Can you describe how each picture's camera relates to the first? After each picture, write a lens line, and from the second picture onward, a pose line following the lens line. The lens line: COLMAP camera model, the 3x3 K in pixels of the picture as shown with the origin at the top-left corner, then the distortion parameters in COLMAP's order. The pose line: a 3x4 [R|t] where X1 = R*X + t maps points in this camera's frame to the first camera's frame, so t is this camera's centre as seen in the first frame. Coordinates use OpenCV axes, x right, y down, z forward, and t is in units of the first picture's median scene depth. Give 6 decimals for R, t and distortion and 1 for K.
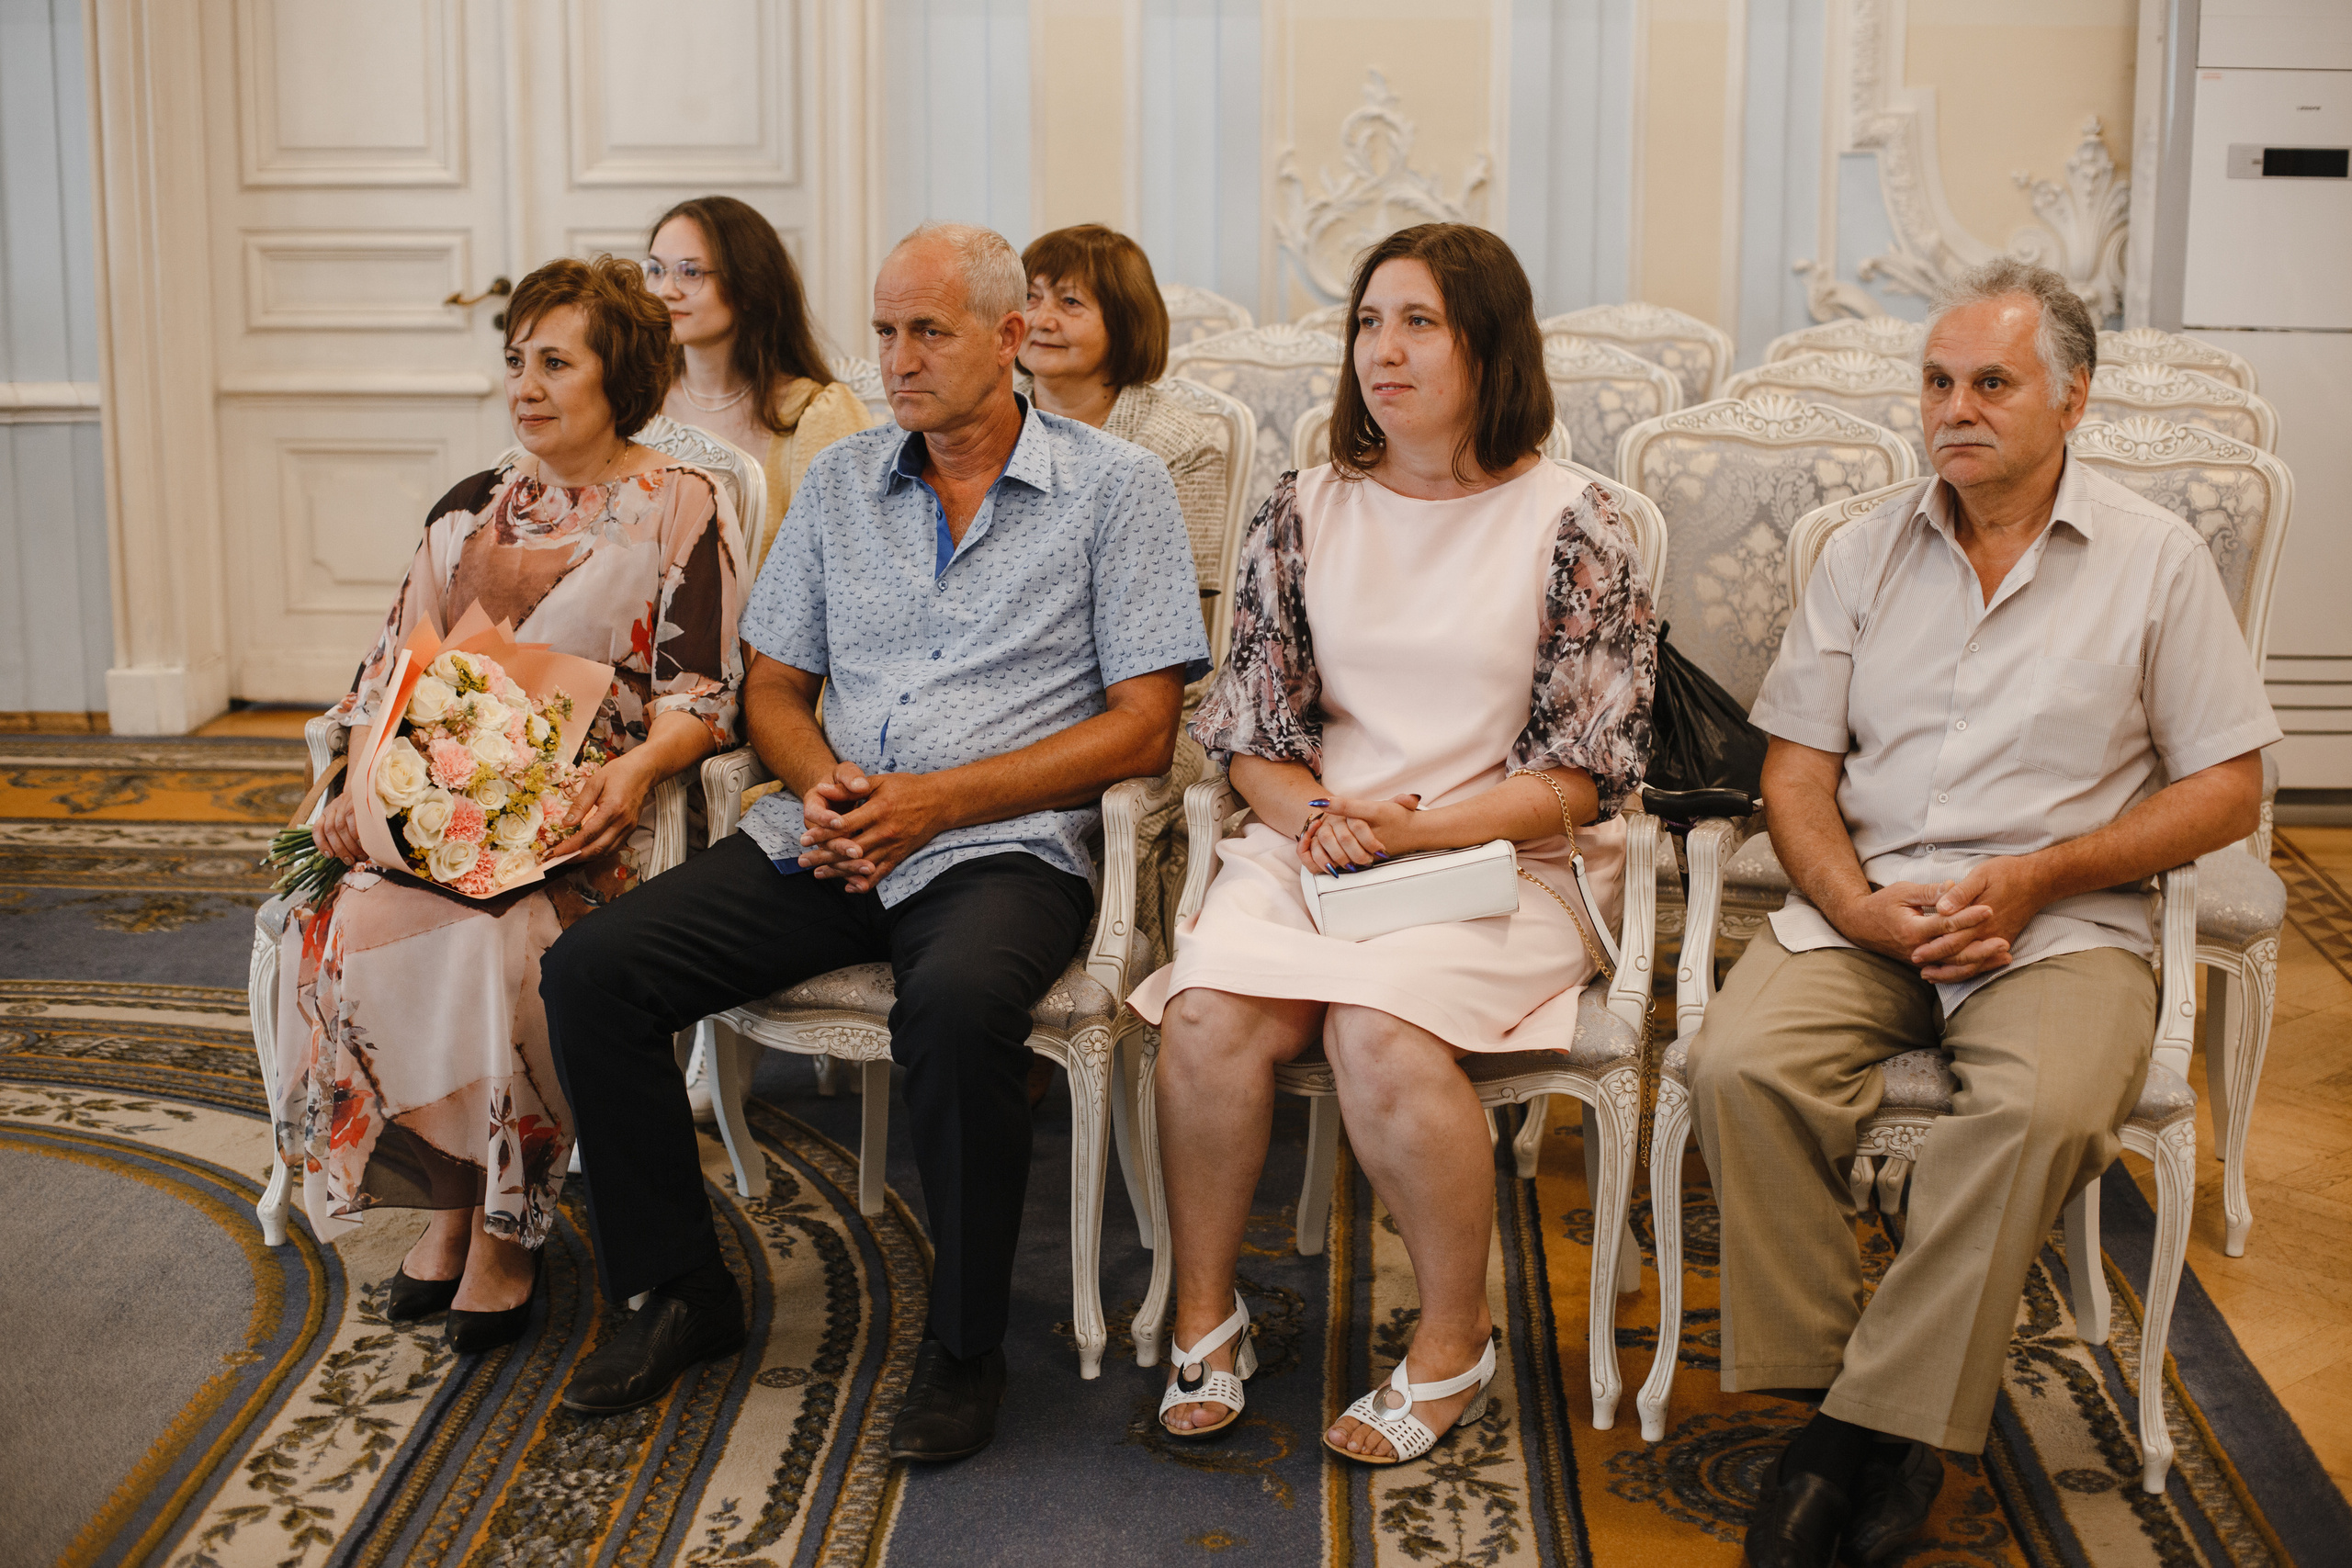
lens RADIAL K [[3405.0, 0, 1176.0], [0, 3405.0, 784.0], [0, 0, 1]] dist [-0.141516, 0.144349]
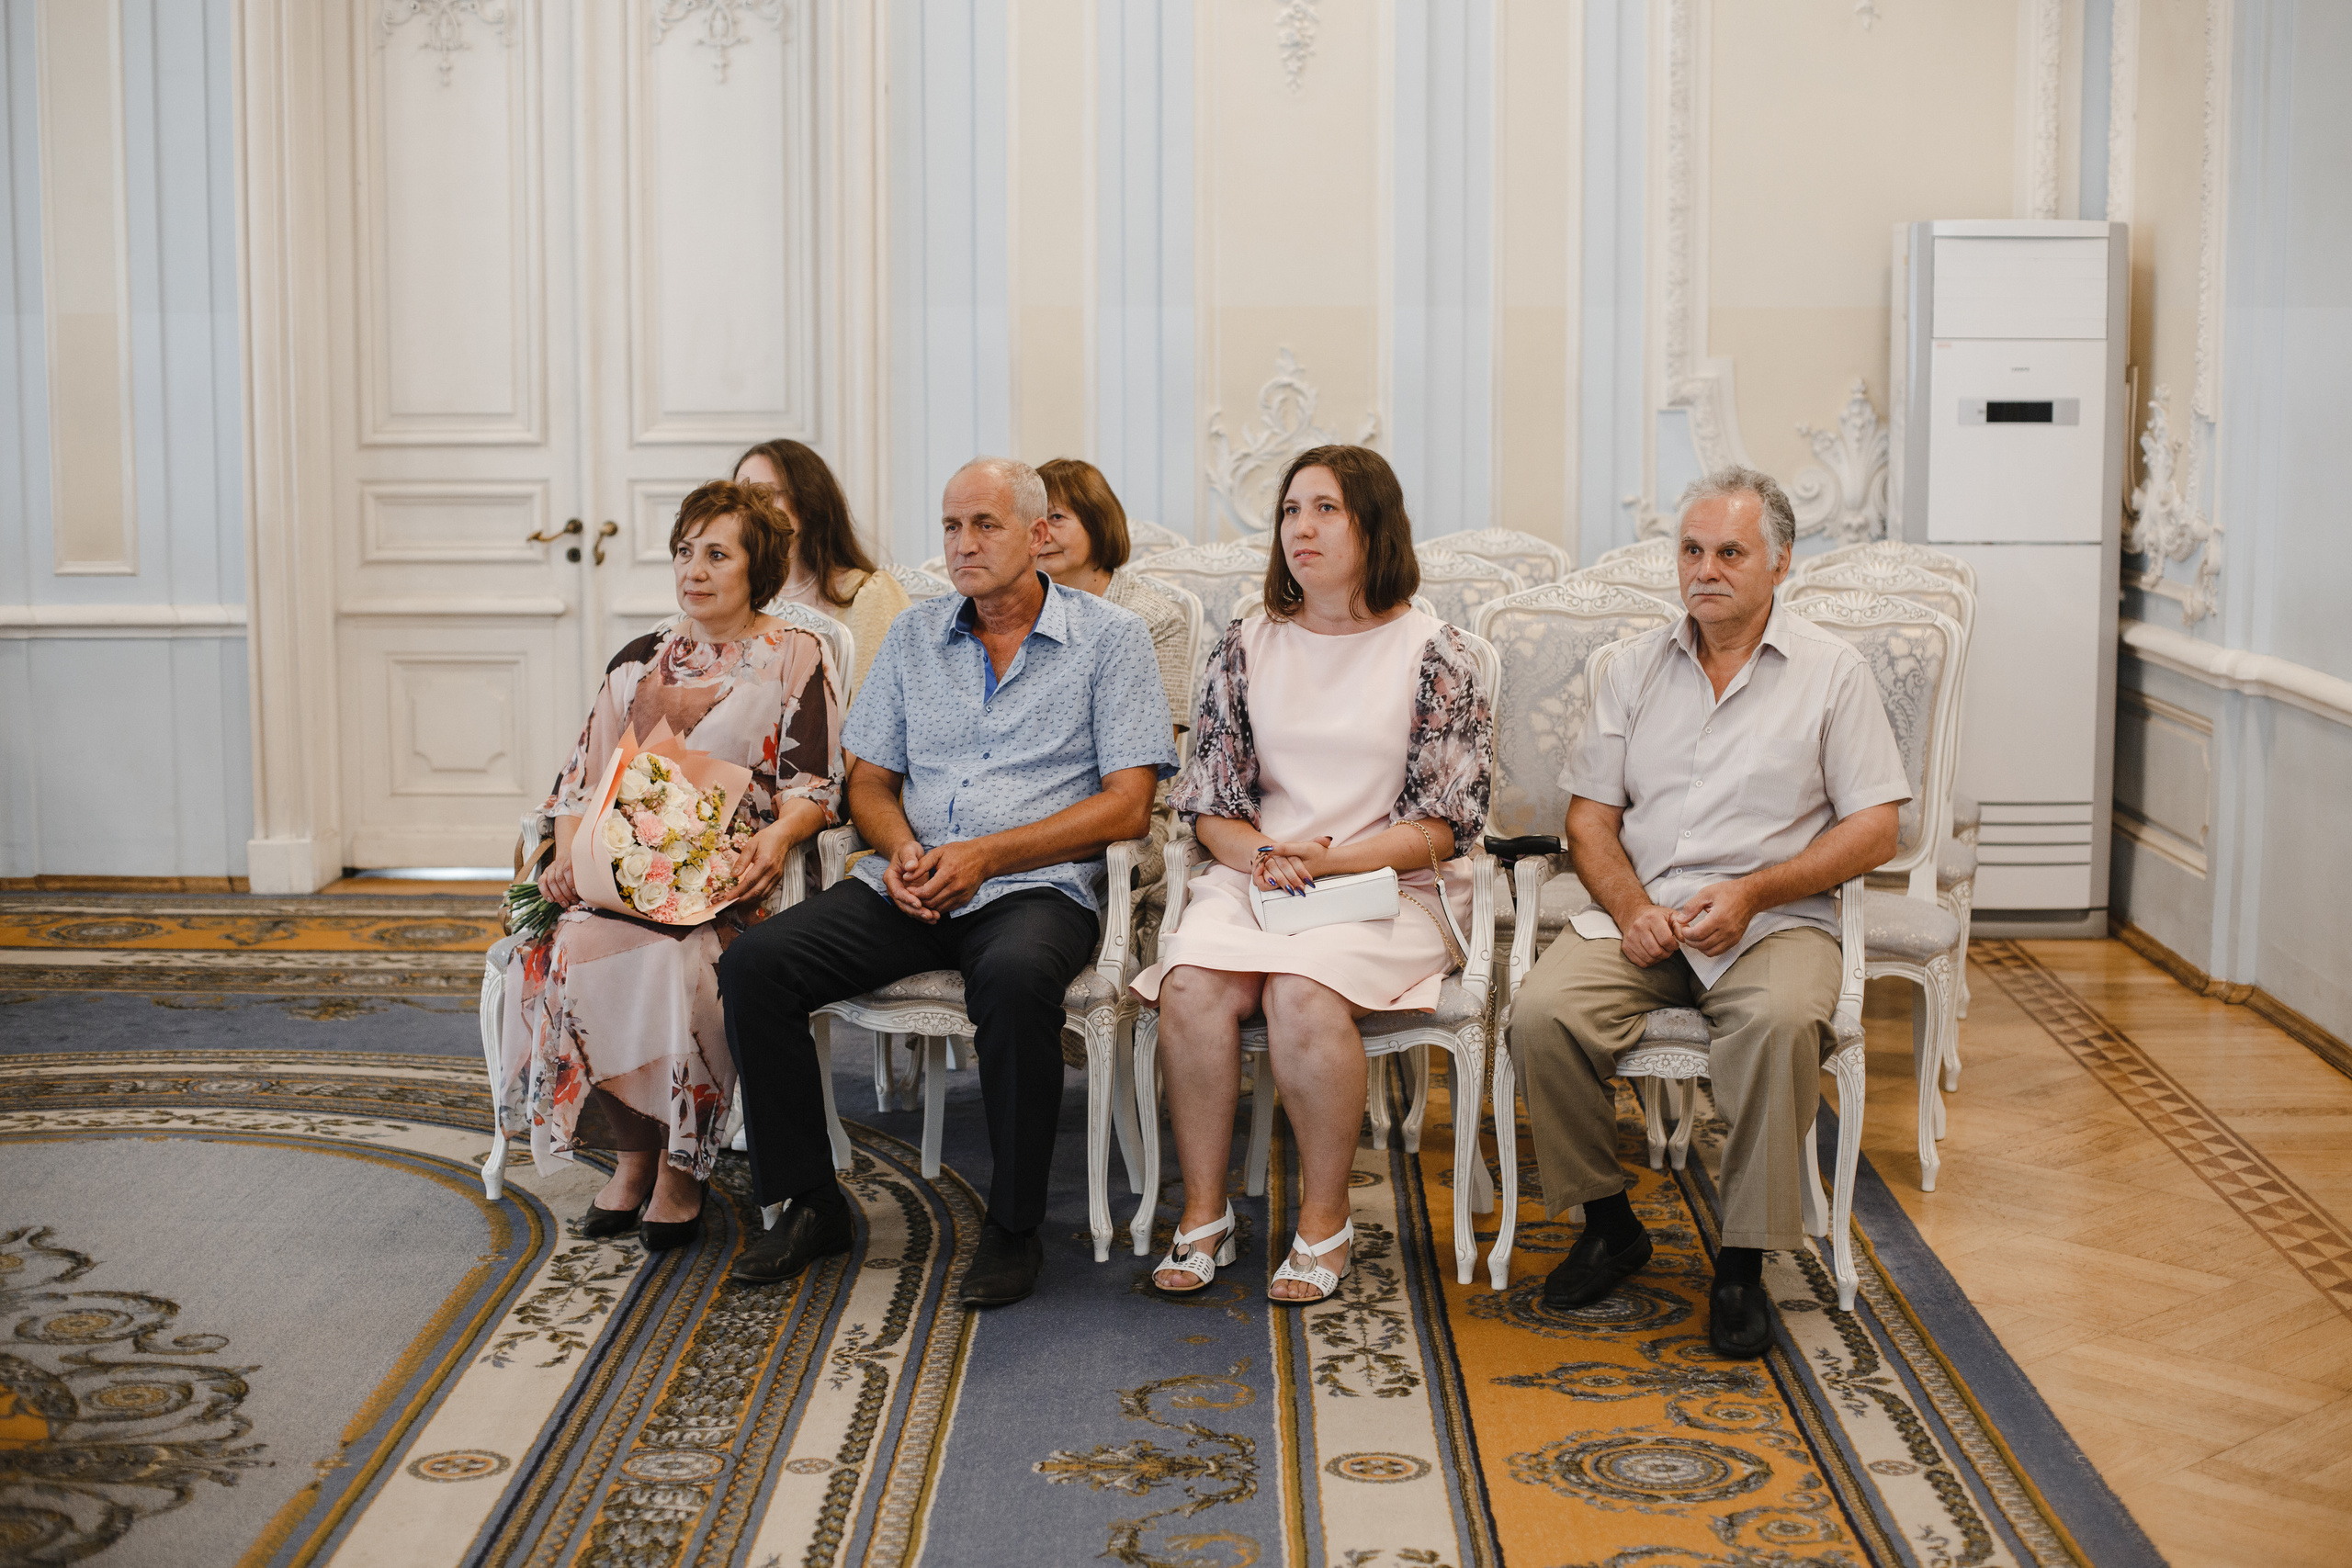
lens RADIAL K [[3405.0, 0, 1176.0], [0, 3405.0, 784.0], [0, 0, 1]] dist [-0.141516, 0.144349]
pose [[0.999579, -0.008498, 0.027740, -0.031579], [0.010761, 0.996535, -0.082476, 0.093370], [-0.026943, 0.082739, 0.996207, -0.417220]]
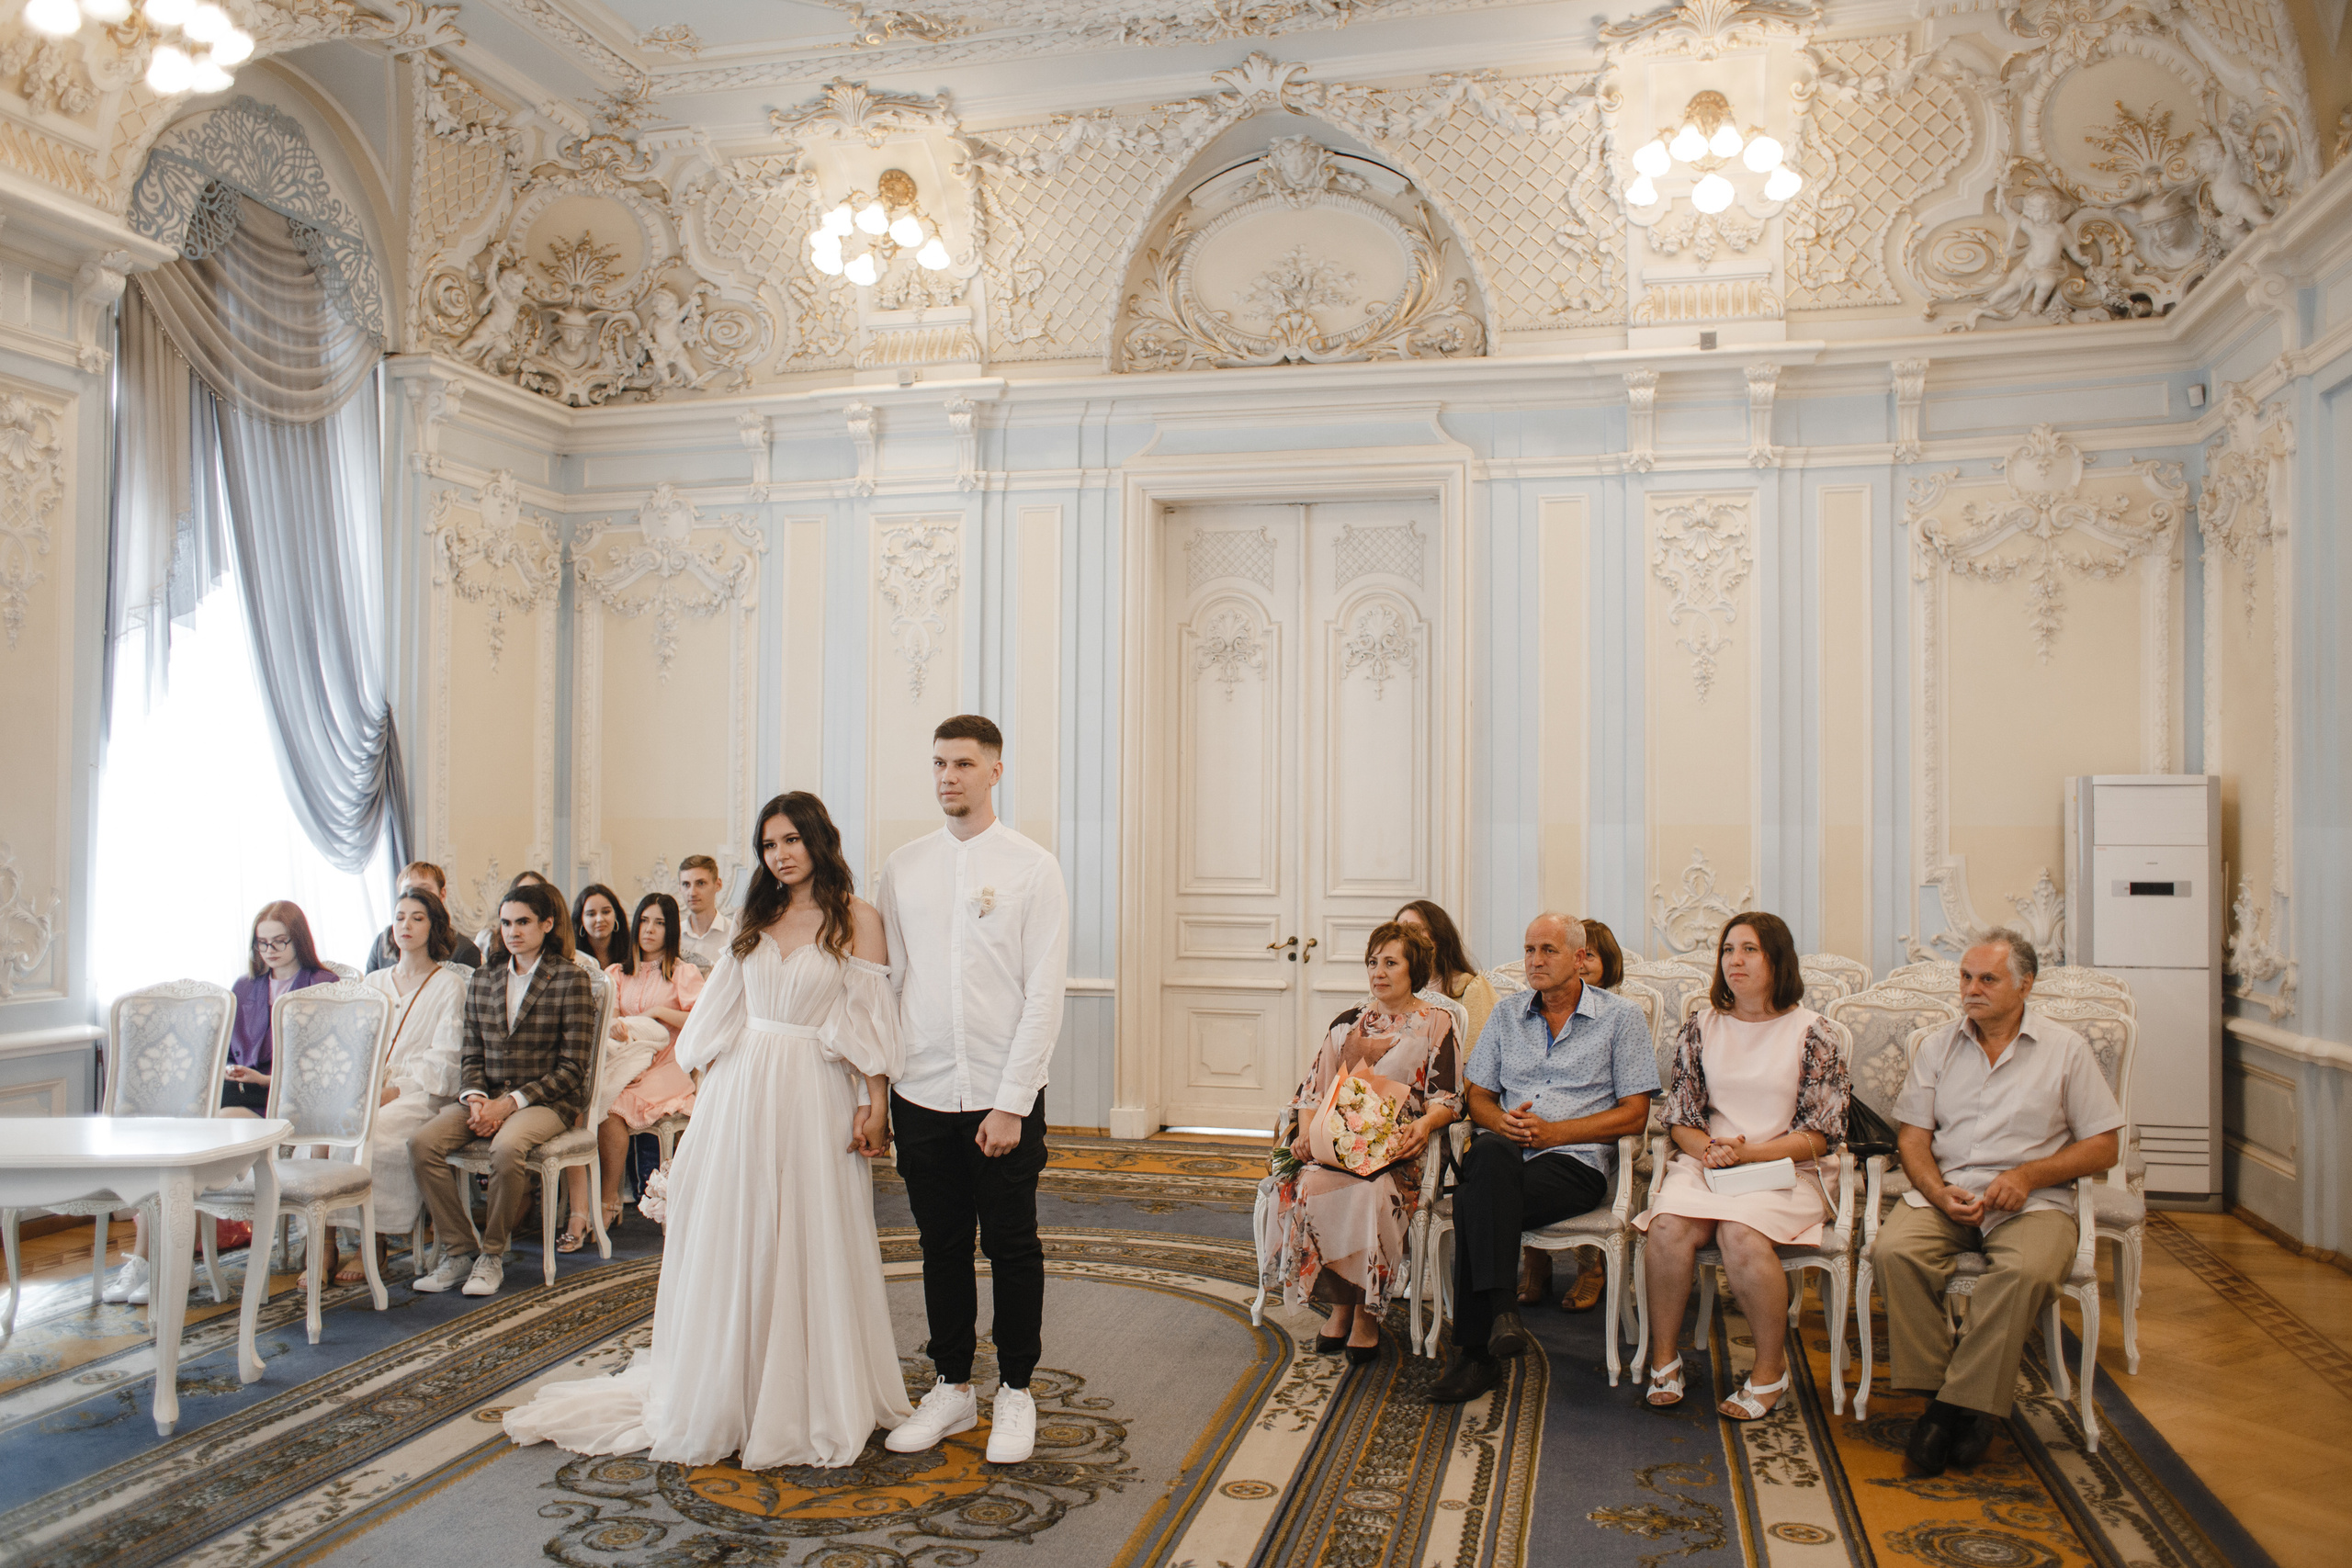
lens RADIAL K [[1865.7, 0, 1169.4], [0, 1865.7, 789.8], [0, 0, 1]] dist [-0.102865, 0.140470]
pose [[0.981208, -0.000981, -0.192948, -0.081095], [-0.044094, 0.972386, -0.229177, 0.076947], [0.187845, 0.233378, 0.954070, -0.394063]]
